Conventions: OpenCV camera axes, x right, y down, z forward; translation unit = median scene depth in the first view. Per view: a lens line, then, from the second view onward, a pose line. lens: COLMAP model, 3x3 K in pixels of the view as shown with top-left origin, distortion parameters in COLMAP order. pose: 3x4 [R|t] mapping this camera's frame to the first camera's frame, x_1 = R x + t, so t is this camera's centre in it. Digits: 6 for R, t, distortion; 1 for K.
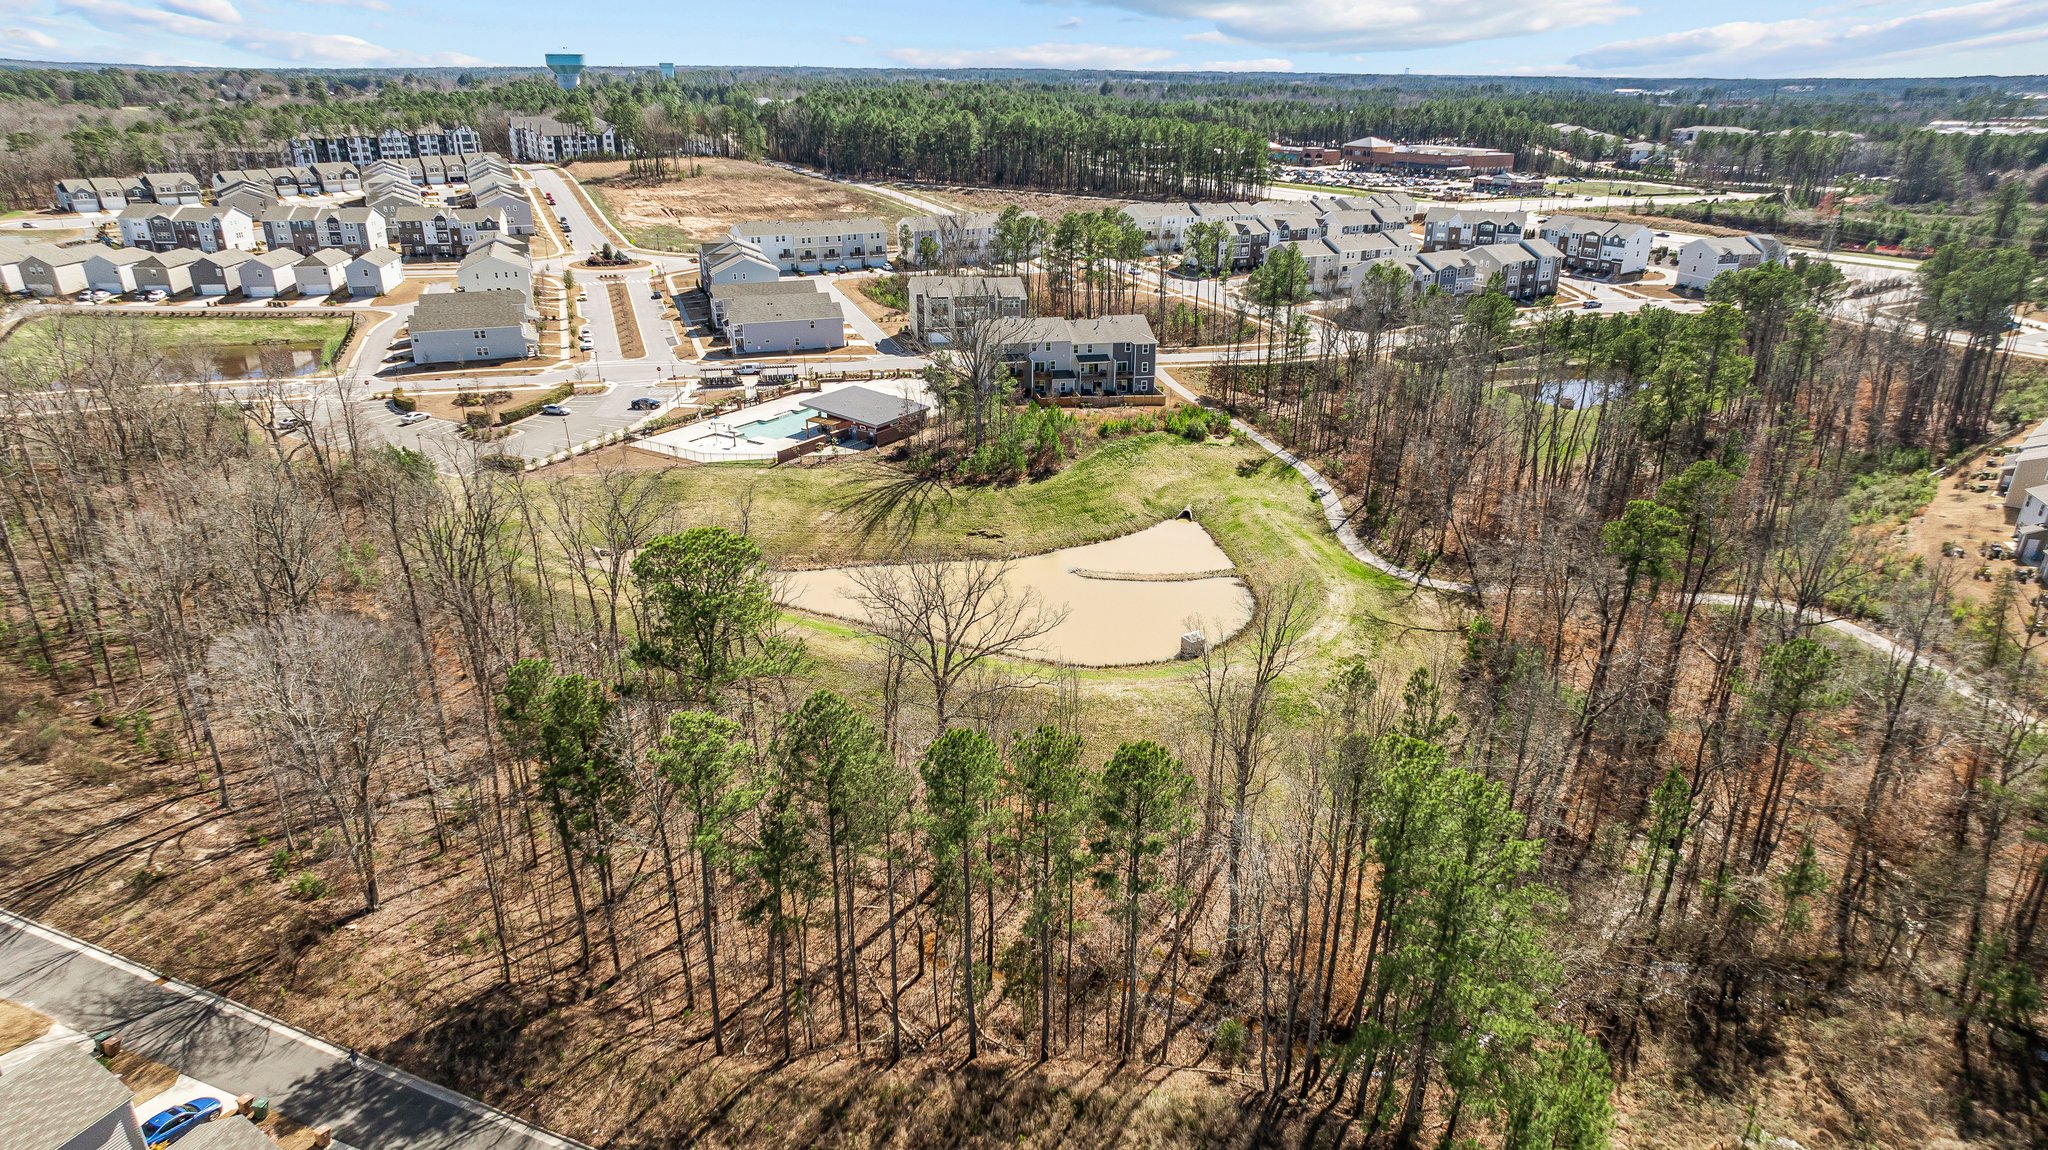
lens RADIAL K [[1254.0, 0, 1024.0], [0, 1254.0, 575.0], [0, 0, 1]] dist [-0.011341, -0.000106]
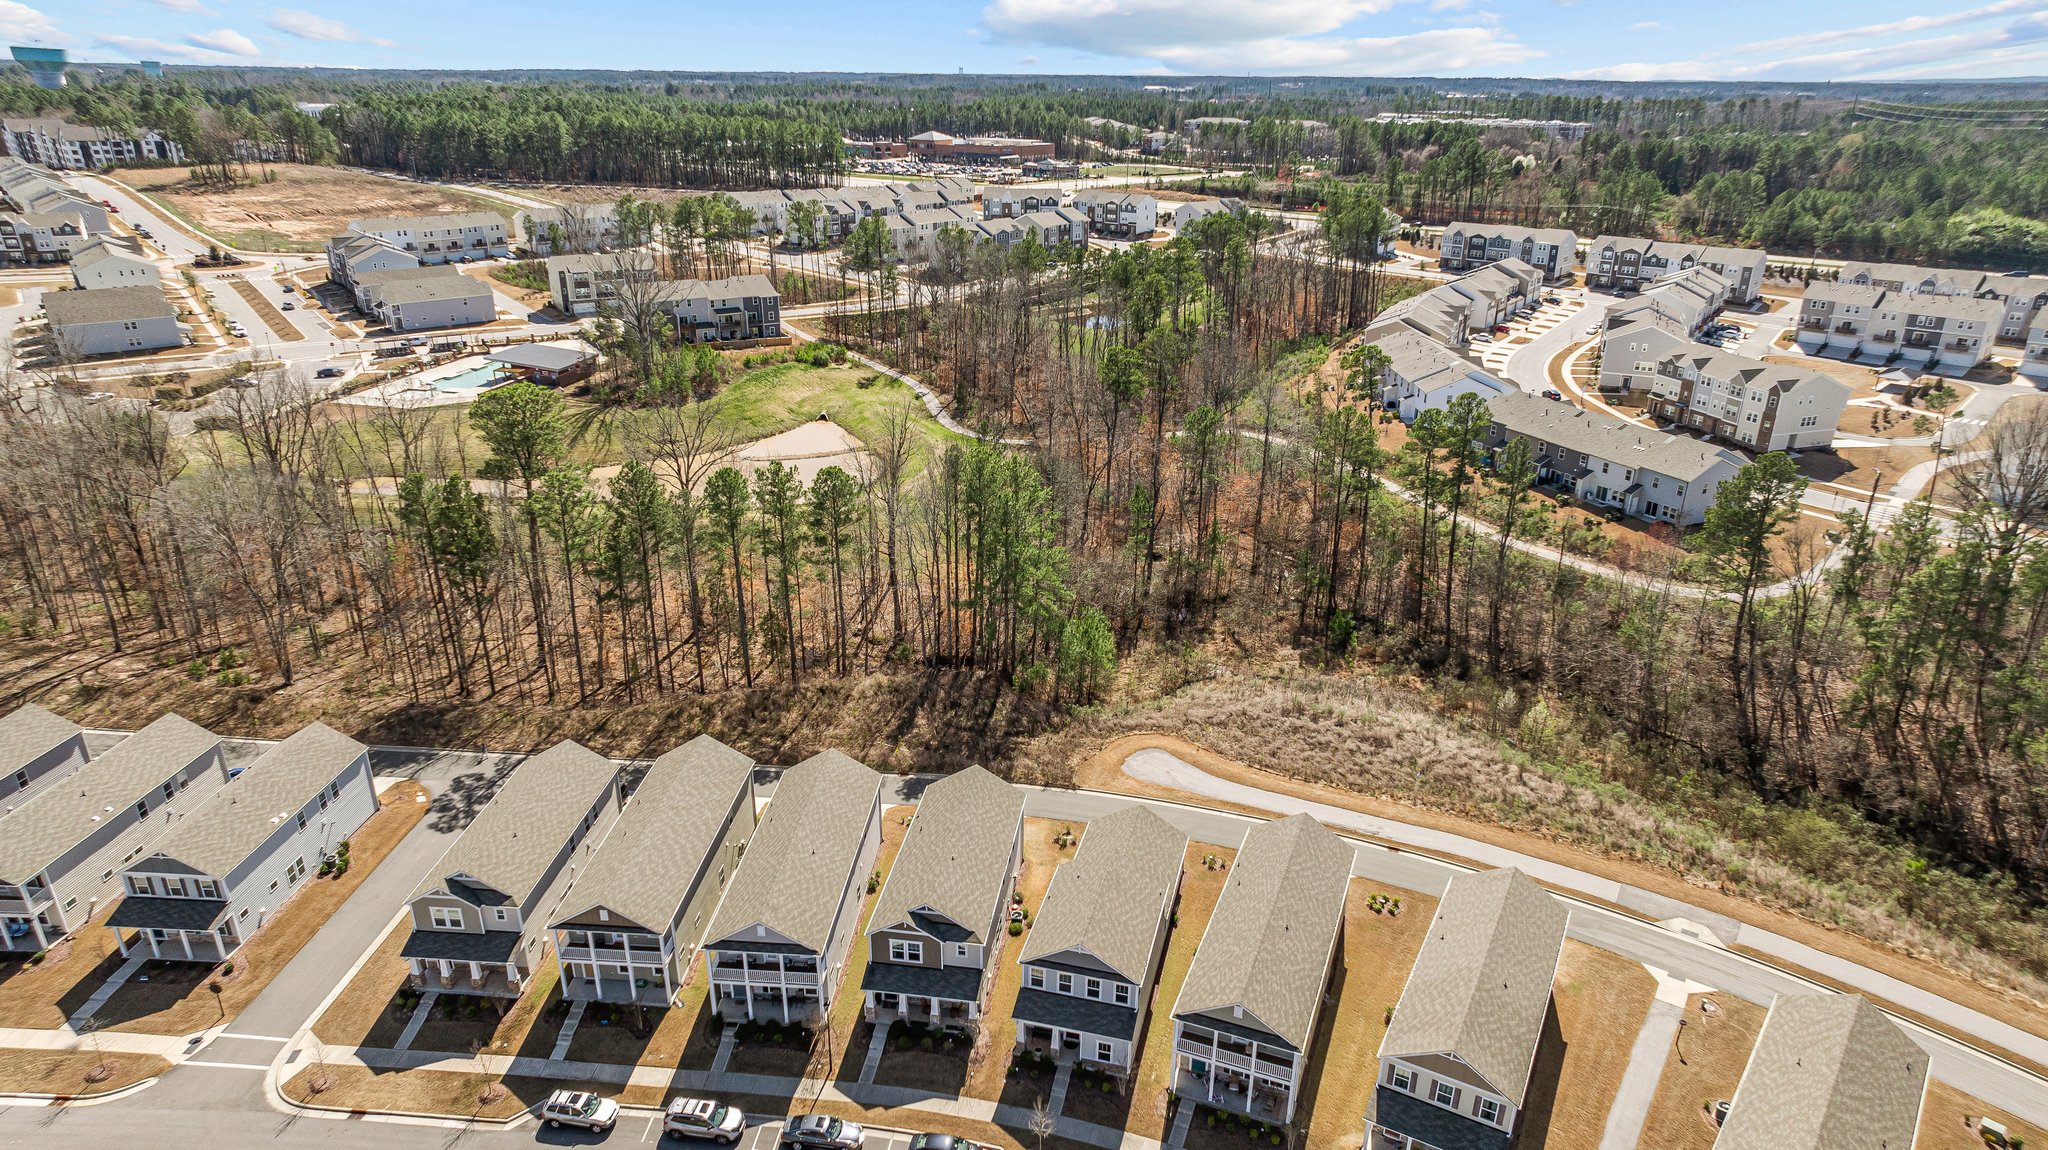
lens RADIAL K [[1256.3, 0, 1036.7], [0, 1256.3, 588.3], [0, 0, 1]] dist [-0.023690, 0.027064]
pose [[0.945296, -0.124892, 0.301359, -0.048795], [0.122203, 0.992115, 0.027837, 0.077134], [-0.302460, 0.010513, 0.953104, -0.197609]]
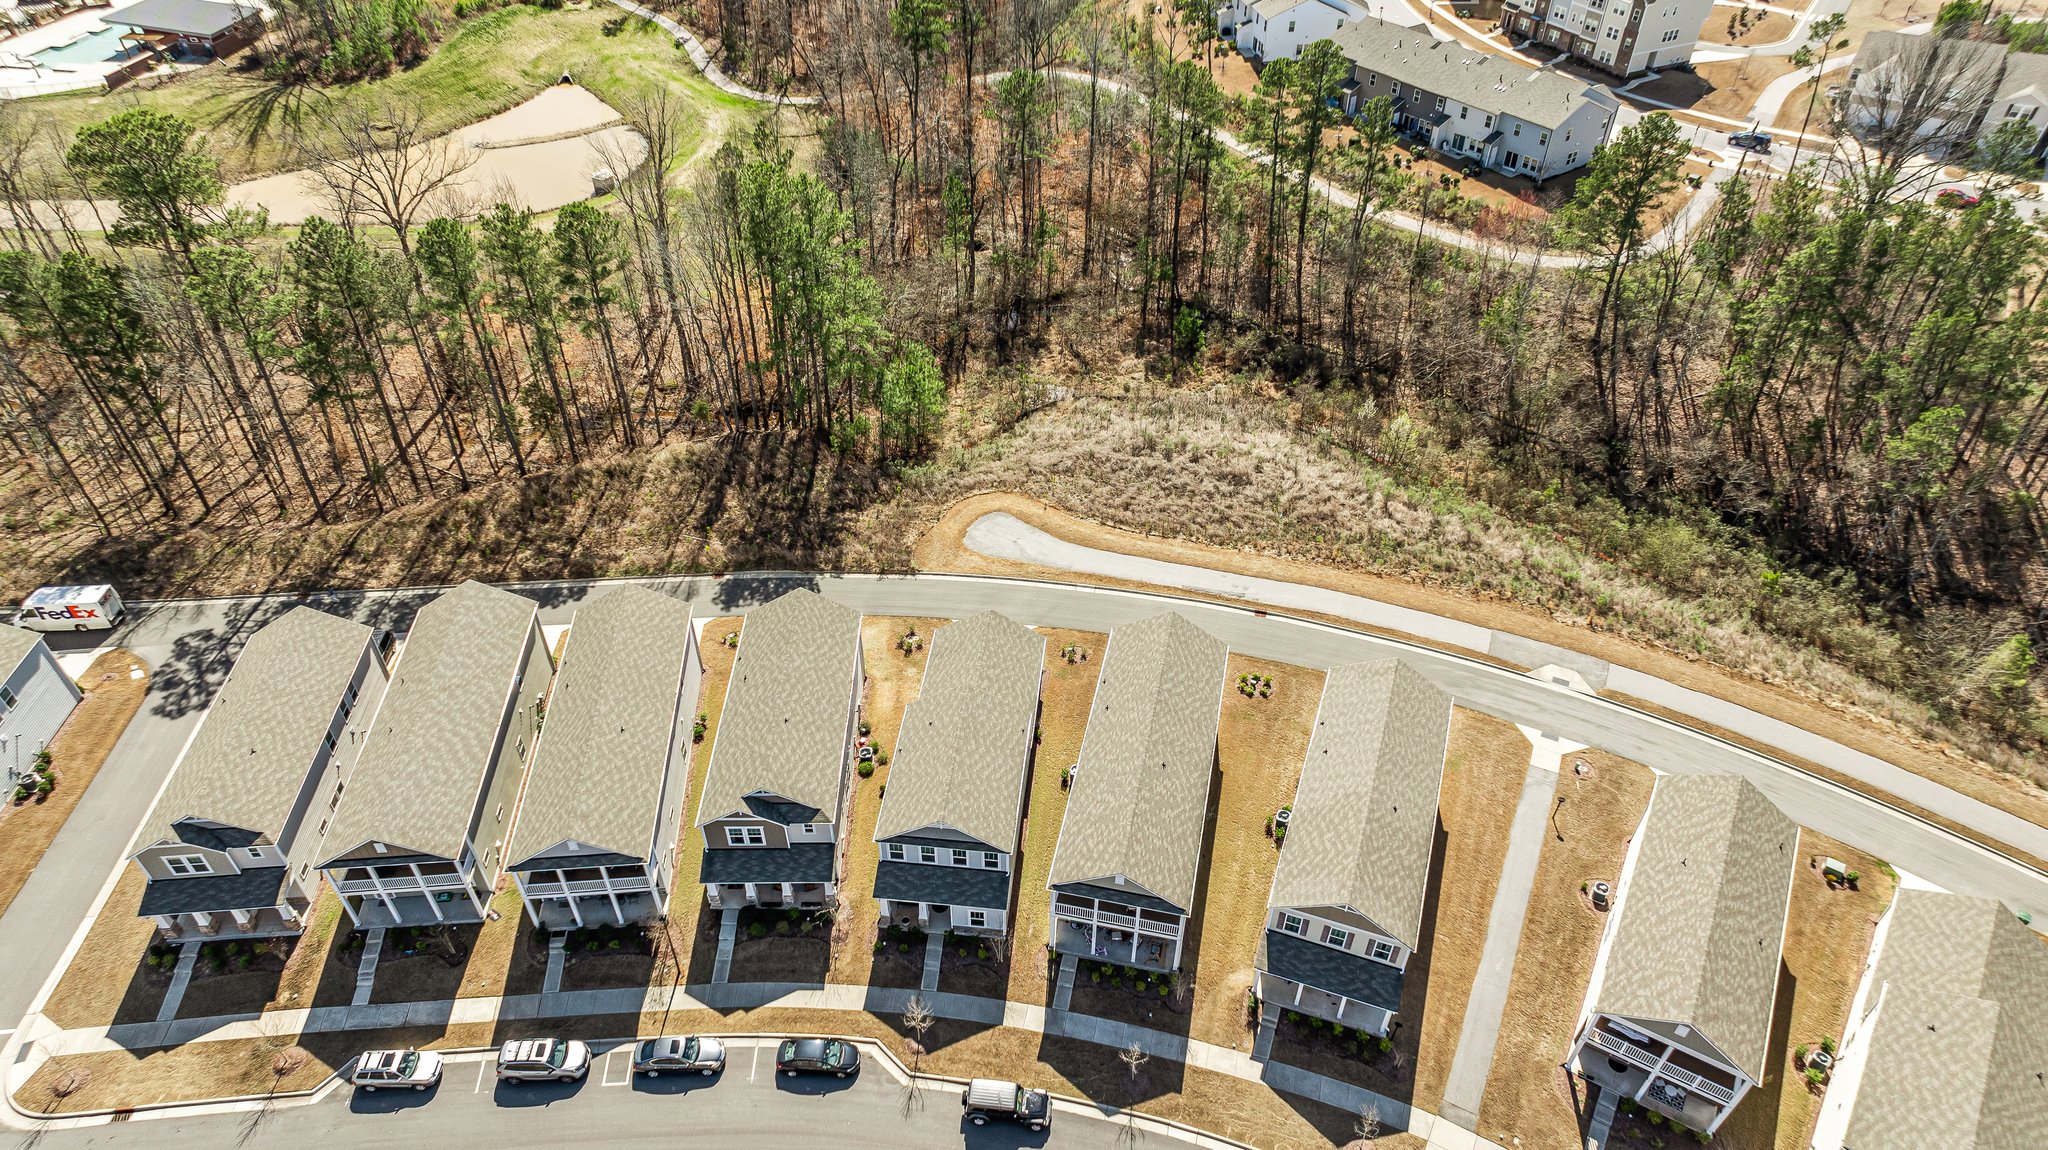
lens RADIAL K [[1256.3, 0, 1036.7], [0, 1256.3, 588.3], [0, 0, 1]] dist [-0.023690, 0.027064]
pose [[0.881451, -0.307478, 0.358472, -0.022845], [0.180551, 0.920765, 0.345823, 0.036931], [-0.436401, -0.240104, 0.867124, -0.145397]]
